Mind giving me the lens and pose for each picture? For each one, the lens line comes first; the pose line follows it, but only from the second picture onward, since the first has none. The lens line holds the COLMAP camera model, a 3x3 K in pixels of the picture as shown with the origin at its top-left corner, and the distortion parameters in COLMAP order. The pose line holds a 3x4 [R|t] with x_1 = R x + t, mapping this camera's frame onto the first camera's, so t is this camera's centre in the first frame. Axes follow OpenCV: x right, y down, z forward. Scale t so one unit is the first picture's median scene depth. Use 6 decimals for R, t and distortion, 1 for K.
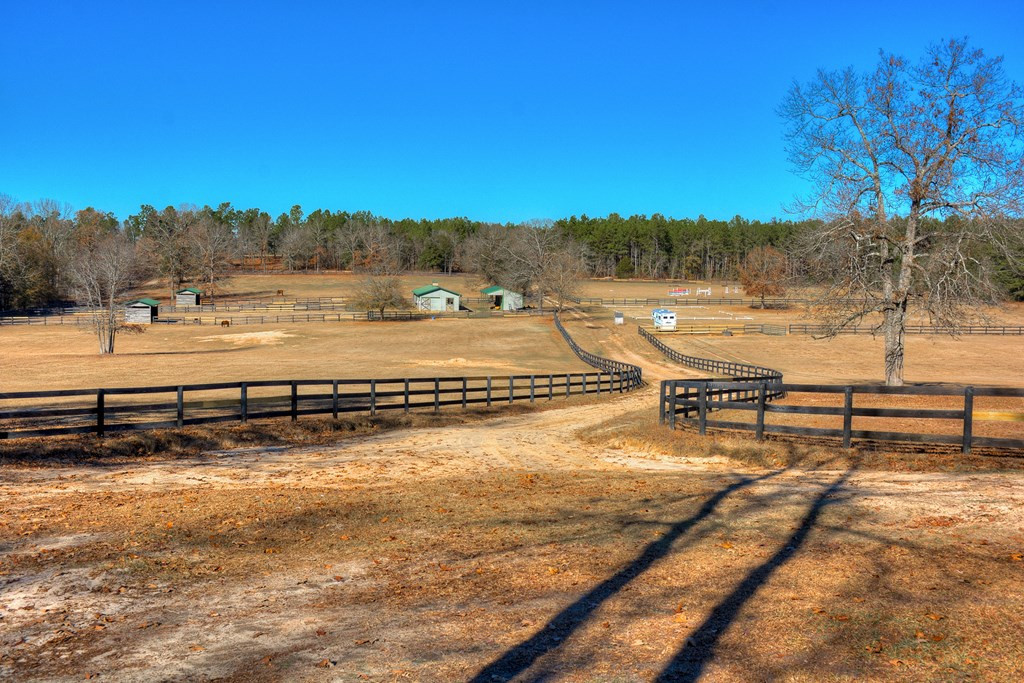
lens RADIAL K [[1146.7, 0, 480.8], [0, 1146.7, 328.3], [0, 0, 1]] dist [0.070091, 0.032199]
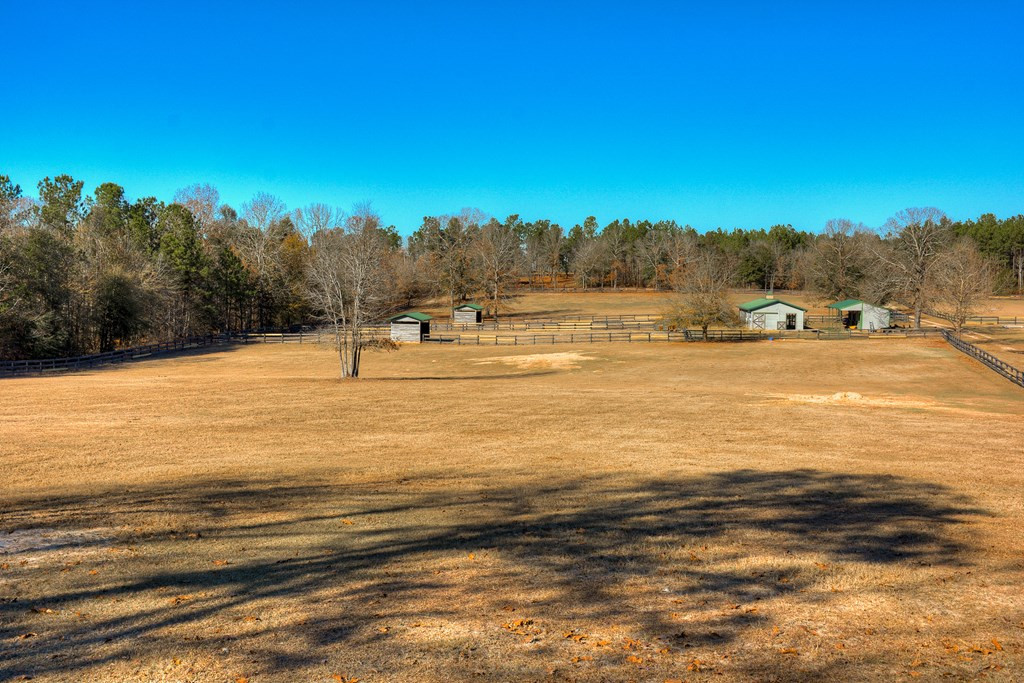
lens RADIAL K [[1146.7, 0, 480.8], [0, 1146.7, 328.3], [0, 0, 1]] dist [0.070091, 0.032199]
pose [[0.969165, 0.003398, -0.246389, -0.035995], [-0.009981, 0.999626, -0.025472, 0.004999], [0.246211, 0.027146, 0.968836, 0.182475]]
